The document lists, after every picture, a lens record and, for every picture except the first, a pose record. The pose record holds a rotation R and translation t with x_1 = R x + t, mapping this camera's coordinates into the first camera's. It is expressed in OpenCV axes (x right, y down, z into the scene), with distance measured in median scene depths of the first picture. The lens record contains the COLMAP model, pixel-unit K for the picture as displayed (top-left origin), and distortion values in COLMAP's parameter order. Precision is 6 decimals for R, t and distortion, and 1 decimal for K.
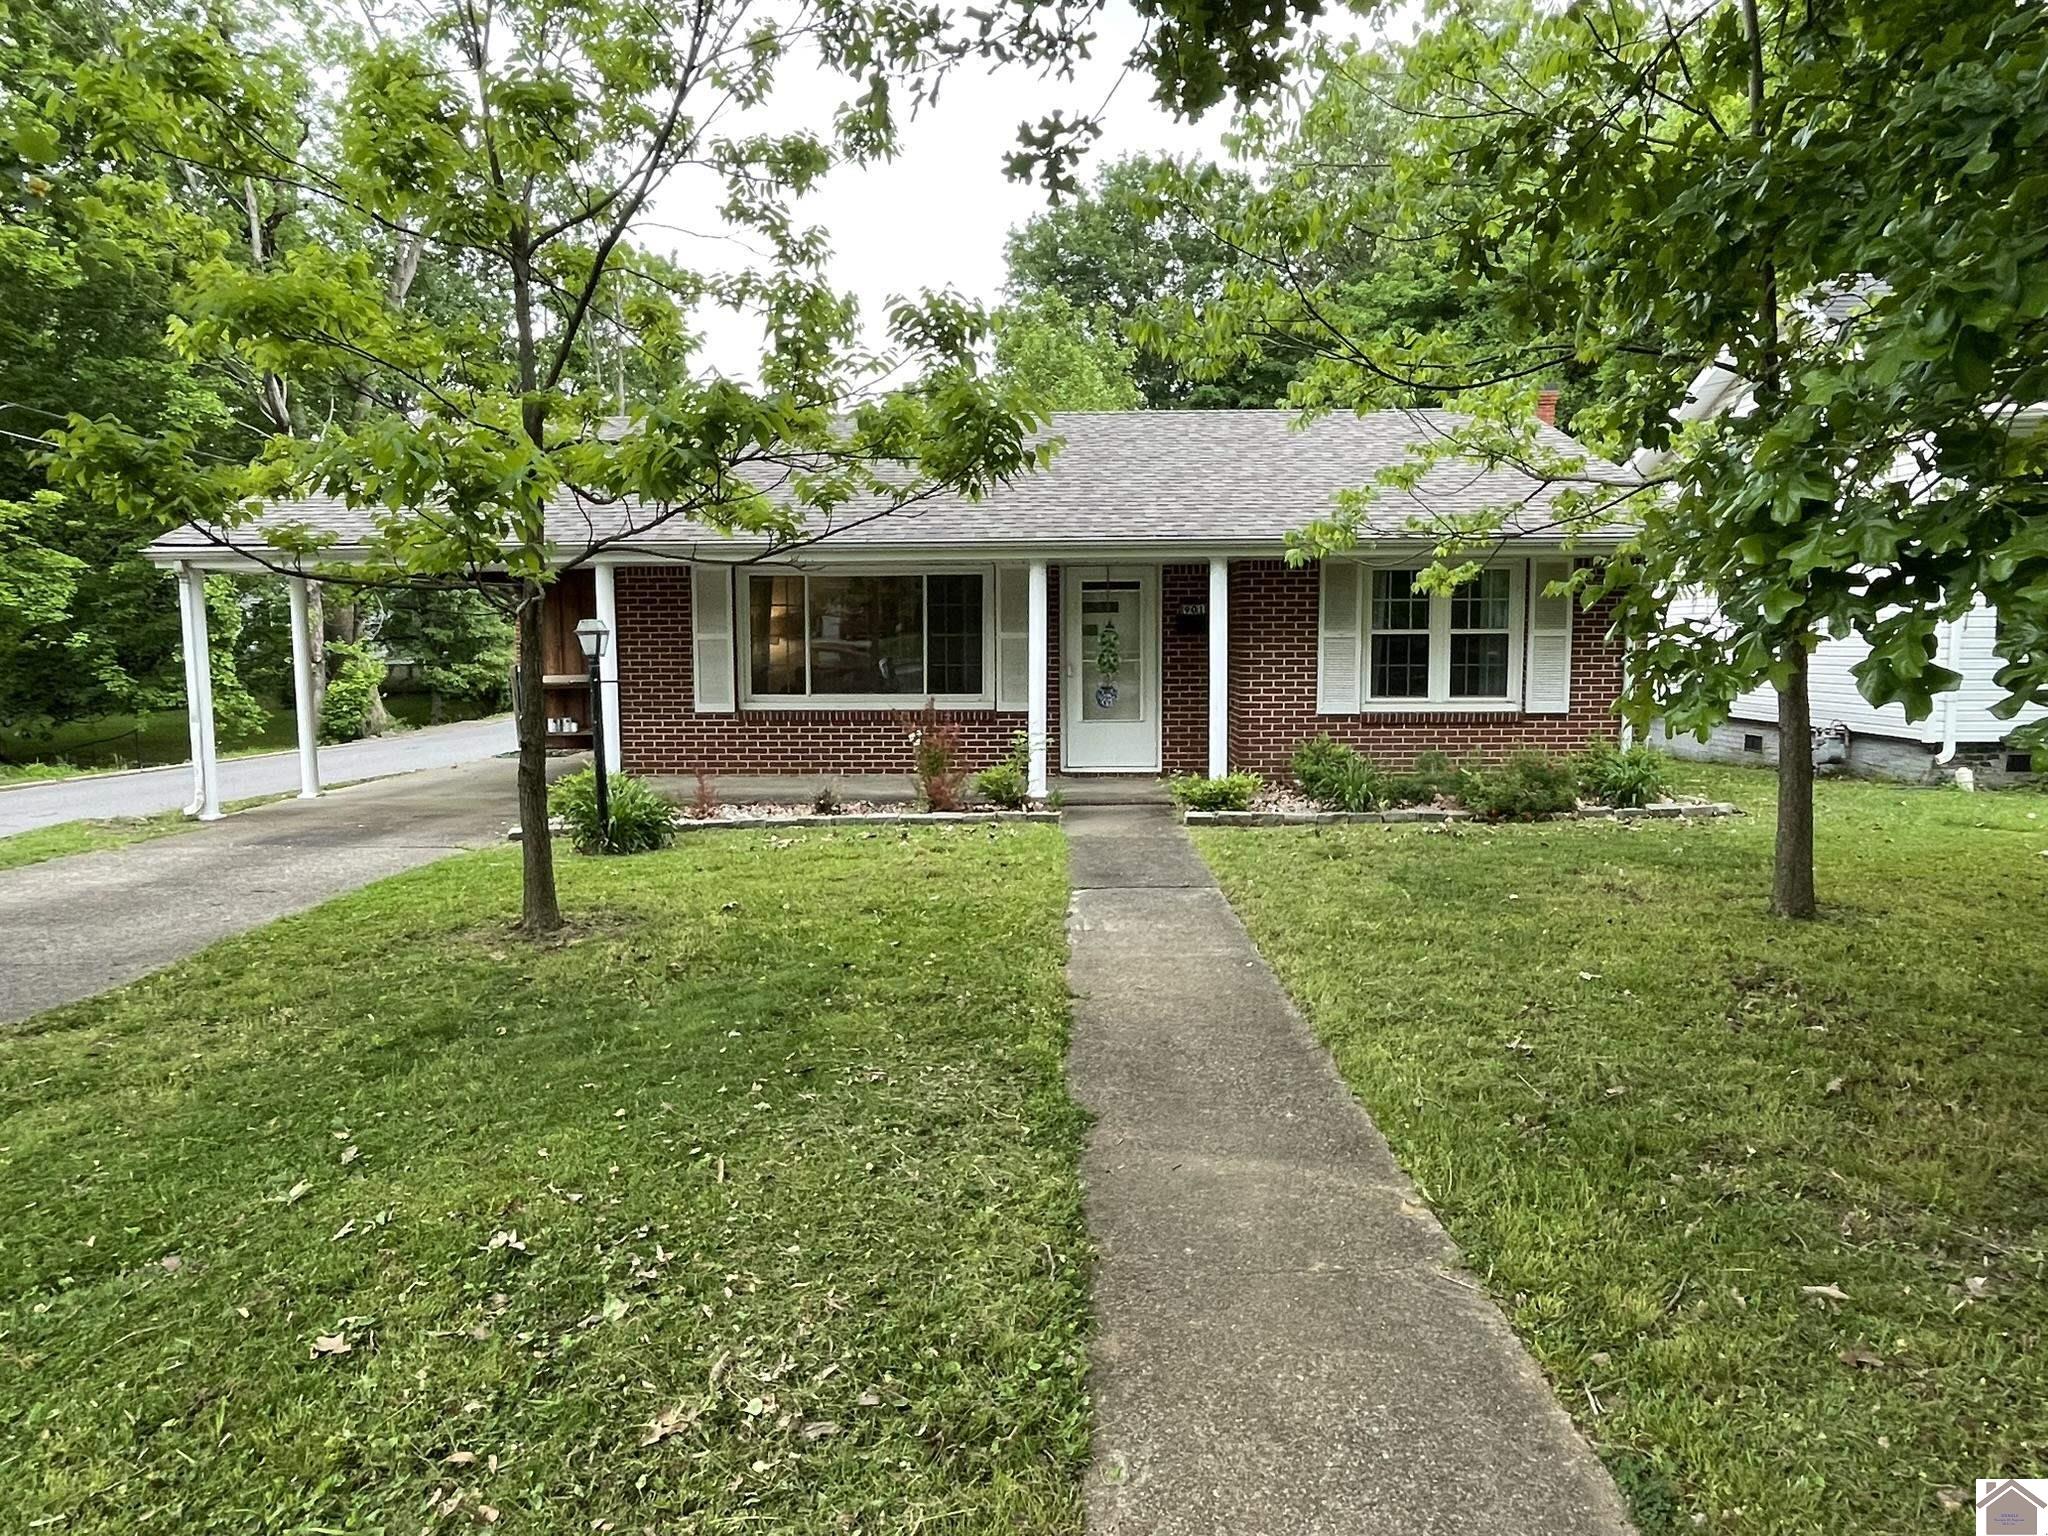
lens RADIAL K [[1280.7, 0, 1017.5], [0, 1280.7, 770.5], [0, 0, 1]] dist [-0.007371, -0.000792]
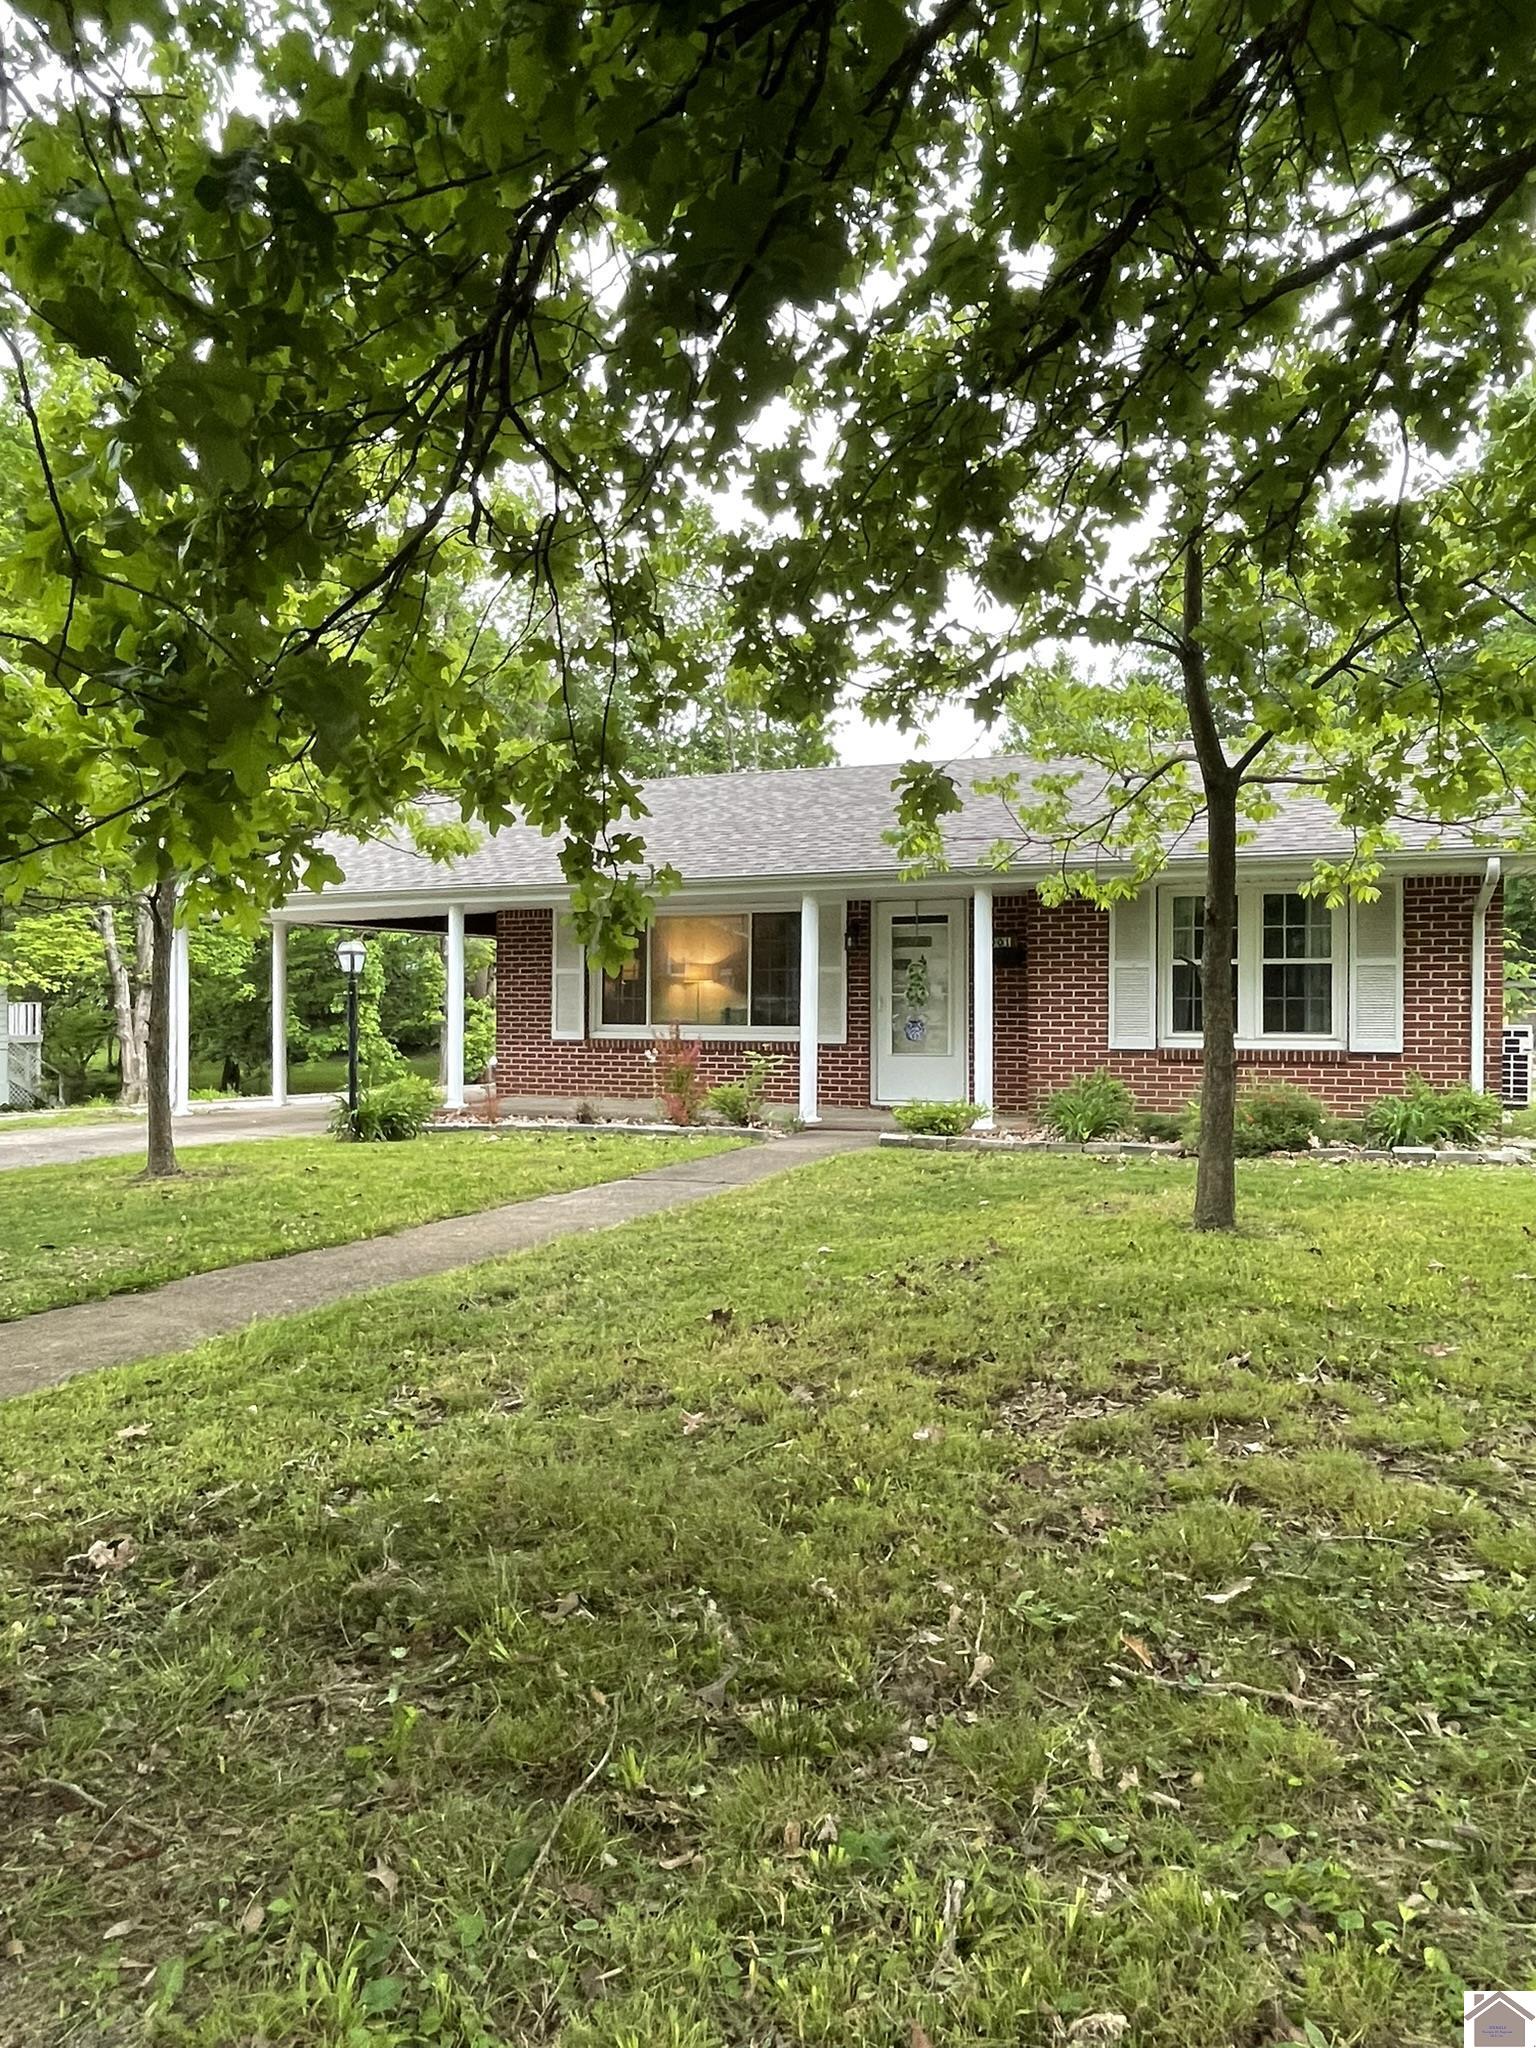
lens RADIAL K [[1309.5, 0, 762.7], [0, 1309.5, 1024.7], [0, 0, 1]] dist [-0.008871, -0.000666]
pose [[0.931855, 0.011883, -0.362636, 0.345036], [-0.047371, 0.994893, -0.089129, 0.036059], [0.359725, 0.100234, 0.927659, 0.012520]]
